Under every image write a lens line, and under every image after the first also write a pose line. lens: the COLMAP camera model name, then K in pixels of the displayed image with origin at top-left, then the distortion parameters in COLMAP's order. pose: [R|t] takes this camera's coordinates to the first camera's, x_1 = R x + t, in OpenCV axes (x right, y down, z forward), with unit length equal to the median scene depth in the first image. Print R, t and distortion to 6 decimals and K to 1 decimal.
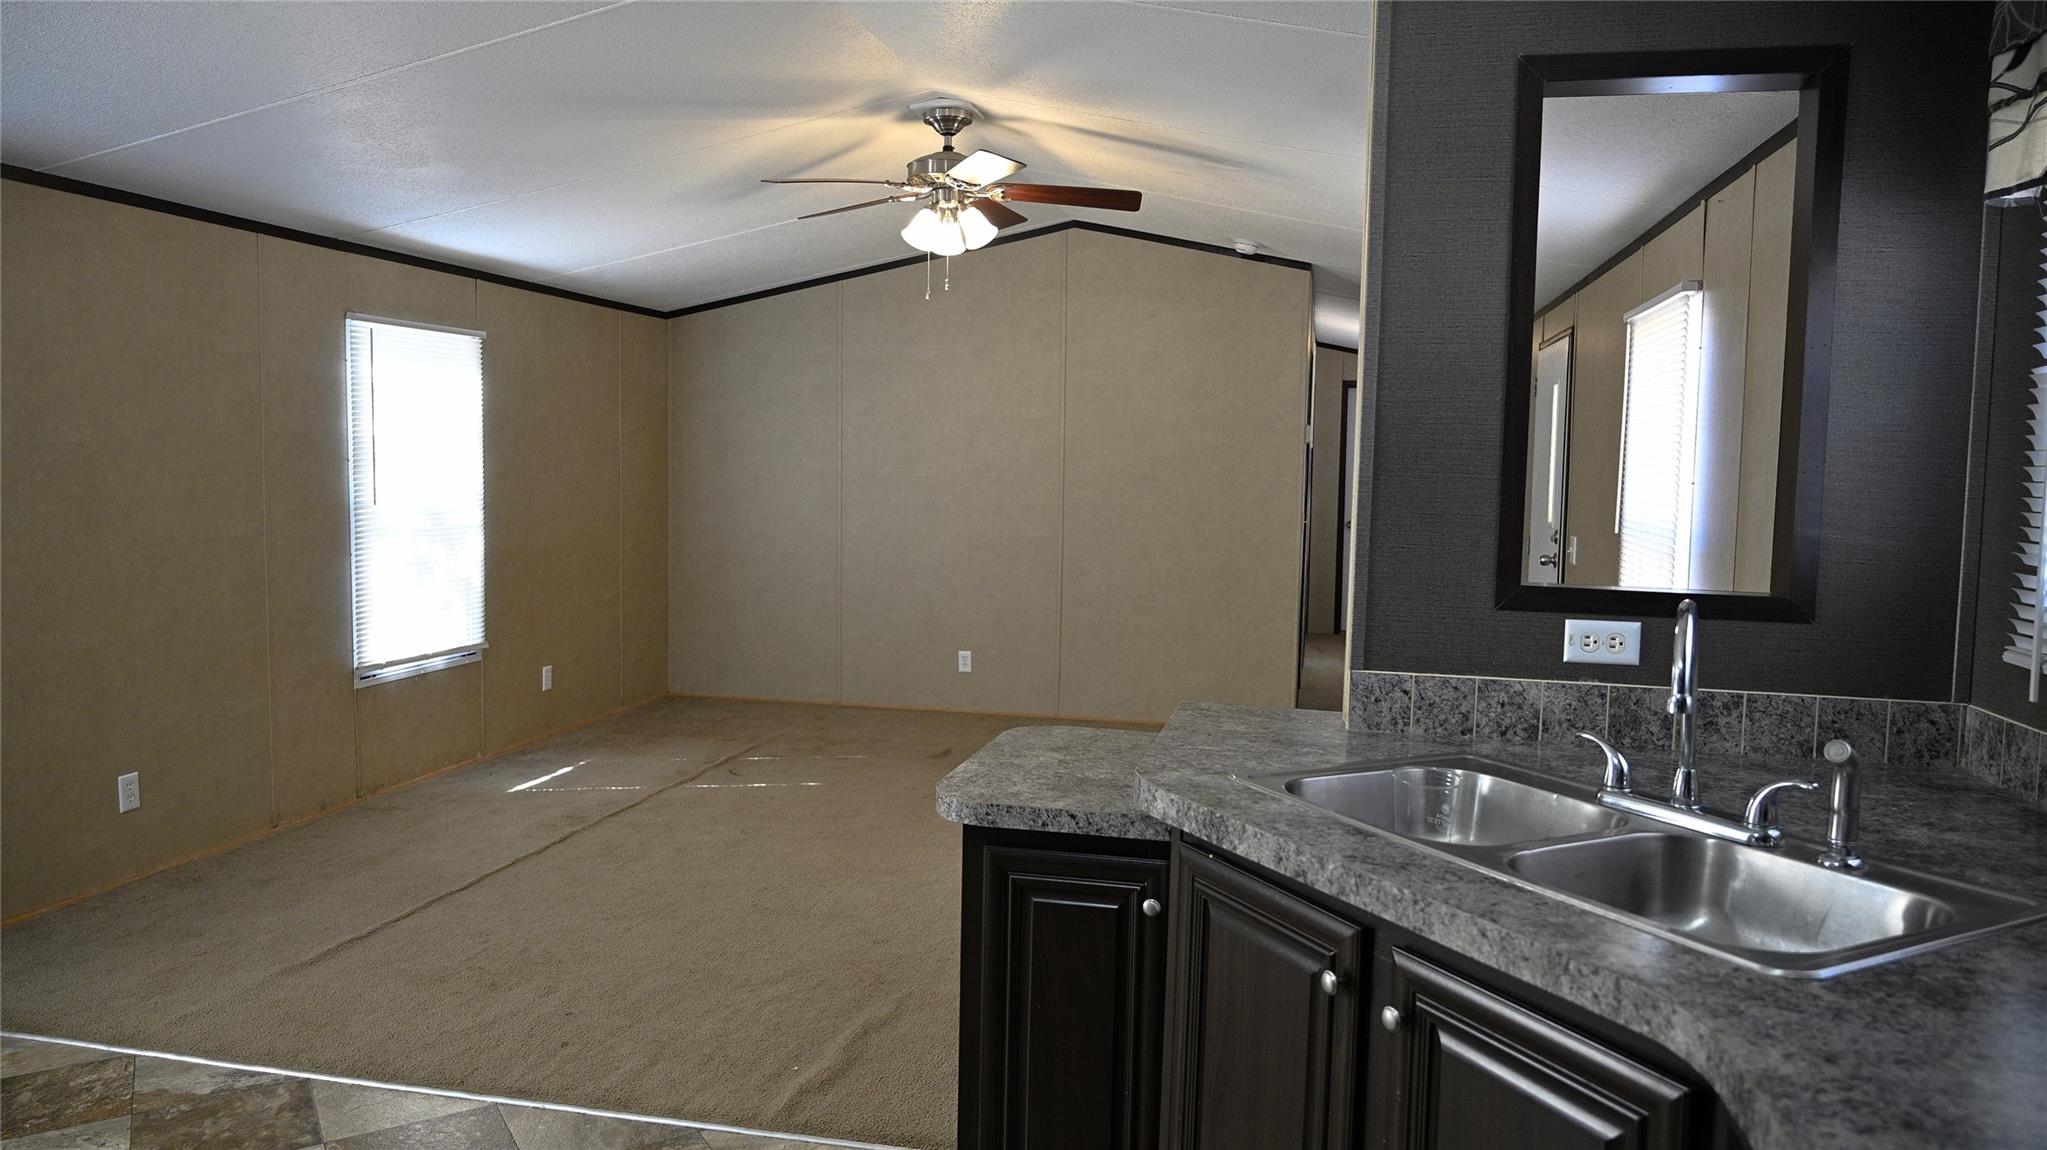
lens RADIAL K [[1371.6, 0, 1023.5], [0, 1371.6, 575.0], [0, 0, 1]] dist [0.003451, 0.001313]
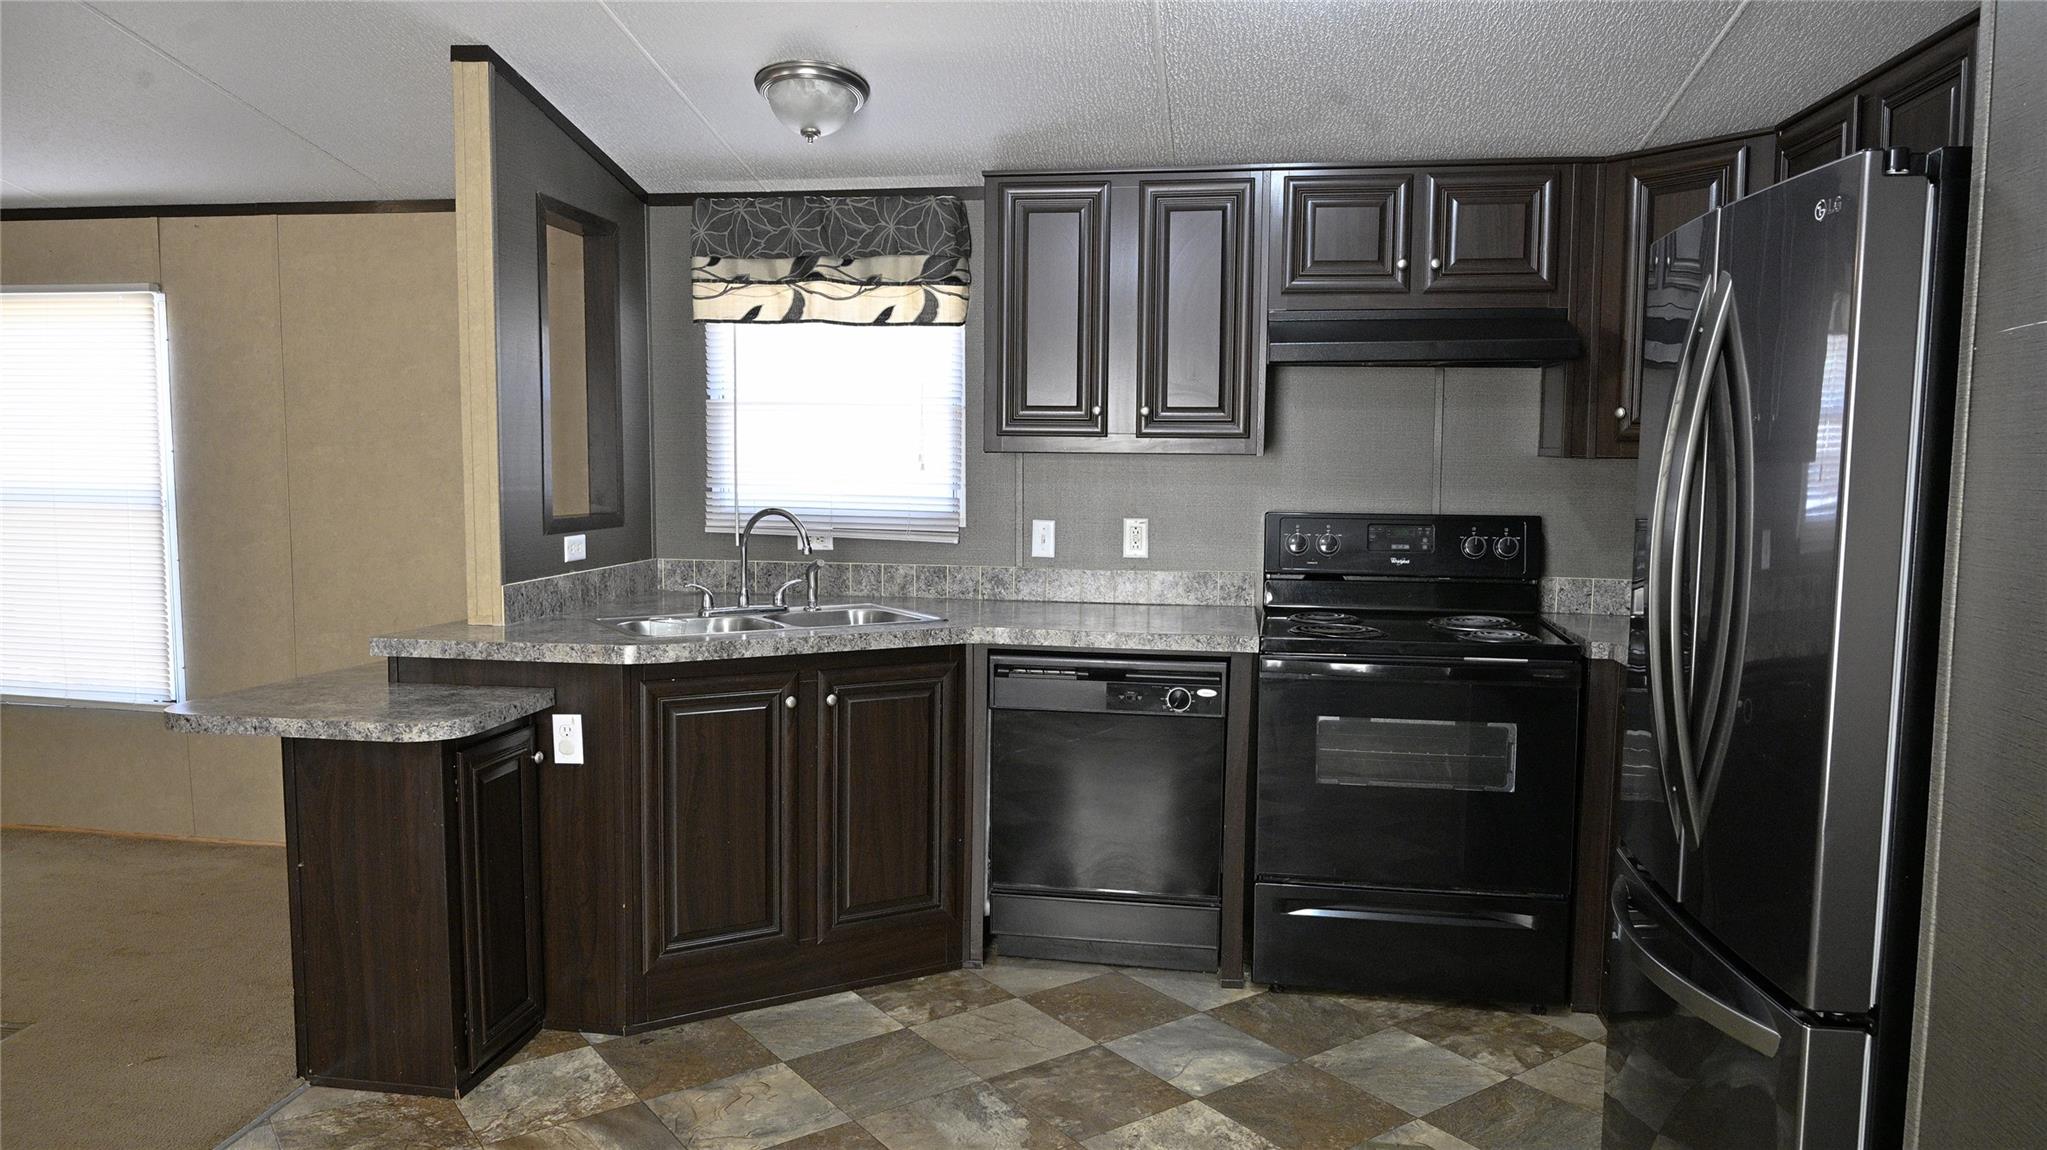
lens RADIAL K [[1365.4, 0, 1025.9], [0, 1365.4, 568.0], [0, 0, 1]] dist [-0.001816, -0.000291]
pose [[-0.068810, -0.106002, 0.991982, -1.307656], [0.070418, 0.991343, 0.110818, -0.075247], [-0.995141, 0.077479, -0.060750, 0.549893]]
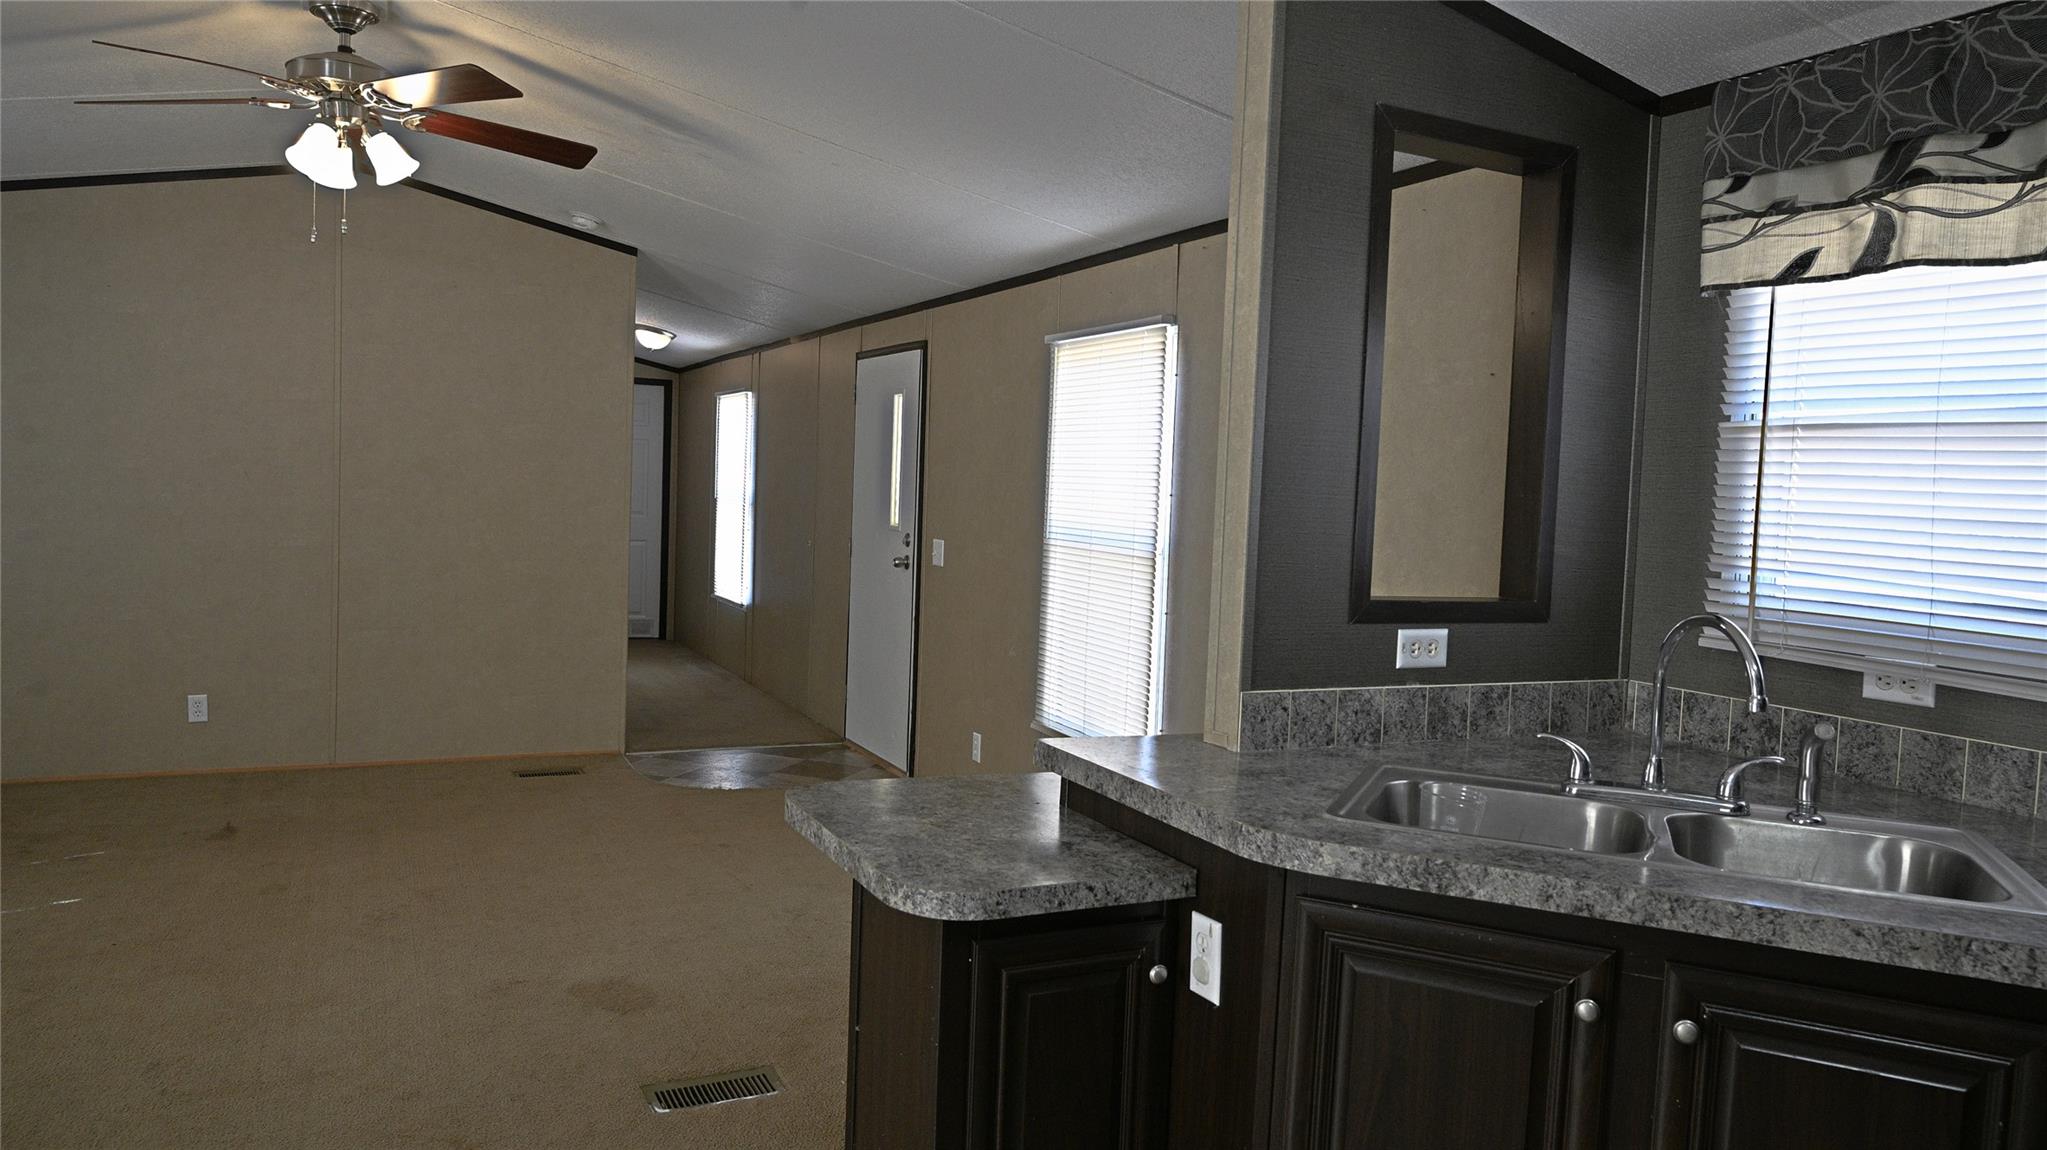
lens RADIAL K [[1365.4, 0, 1025.9], [0, 1365.4, 568.0], [0, 0, 1]] dist [-0.001816, -0.000291]
pose [[0.777330, -0.025136, 0.628590, -0.518281], [0.025641, 0.999637, 0.008265, -0.033111], [-0.628570, 0.009693, 0.777693, 0.346578]]
